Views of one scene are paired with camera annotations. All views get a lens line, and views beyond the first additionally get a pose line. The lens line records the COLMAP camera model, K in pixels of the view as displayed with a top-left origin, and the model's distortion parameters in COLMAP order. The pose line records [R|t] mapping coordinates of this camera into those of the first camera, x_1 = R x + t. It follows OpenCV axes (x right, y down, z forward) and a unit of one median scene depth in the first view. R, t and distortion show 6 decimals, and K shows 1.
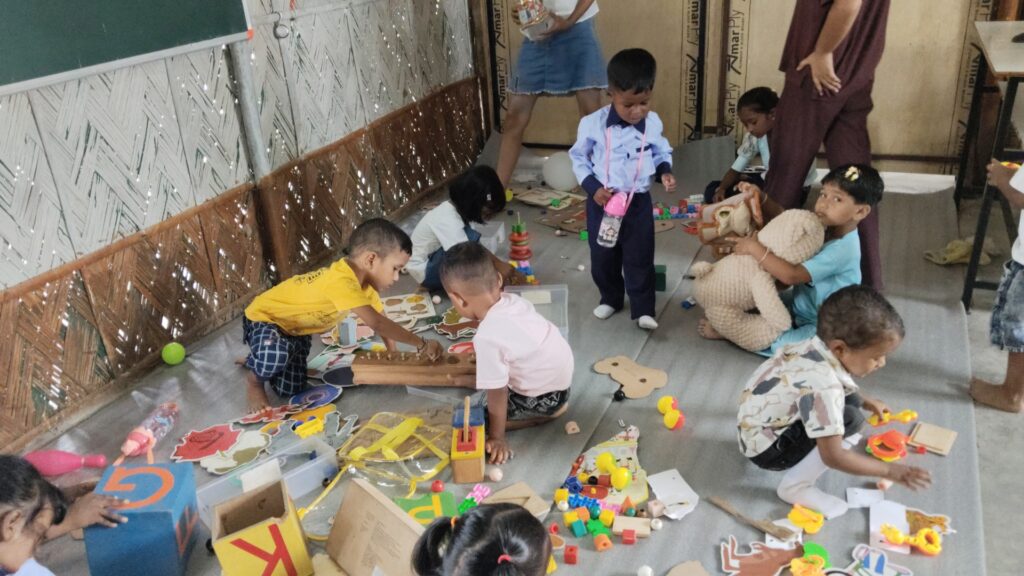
lens RADIAL K [[816.4, 0, 513.6], [0, 816.4, 293.1], [0, 0, 1]] dist [0.083054, -0.150235]
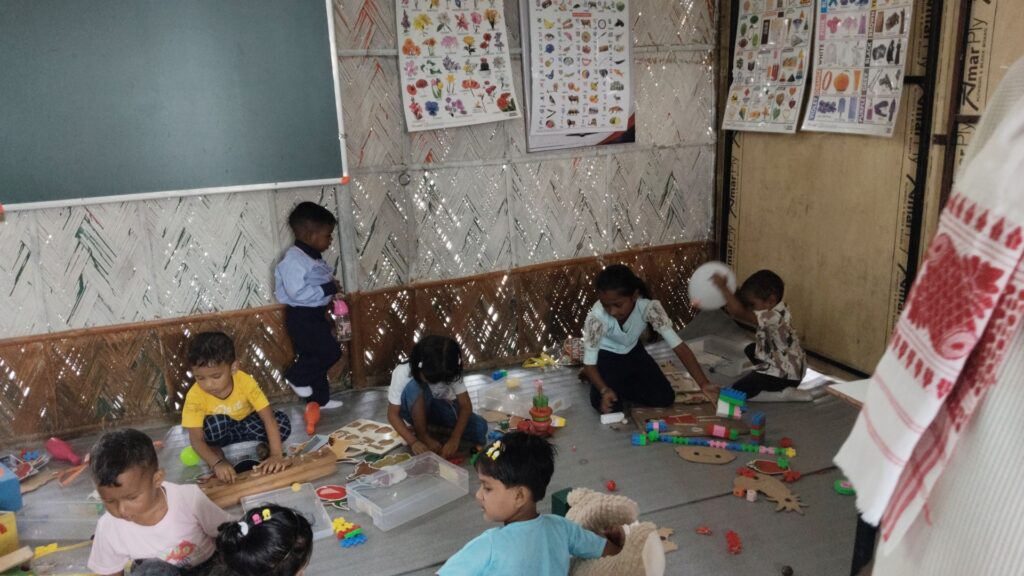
lens RADIAL K [[816.4, 0, 513.6], [0, 816.4, 293.1], [0, 0, 1]] dist [0.083054, -0.150235]
pose [[0.711352, 0.219440, -0.667700, 0.700292], [-0.301804, 0.953334, -0.008221, -0.218979], [0.634738, 0.207363, 0.744385, 0.293767]]
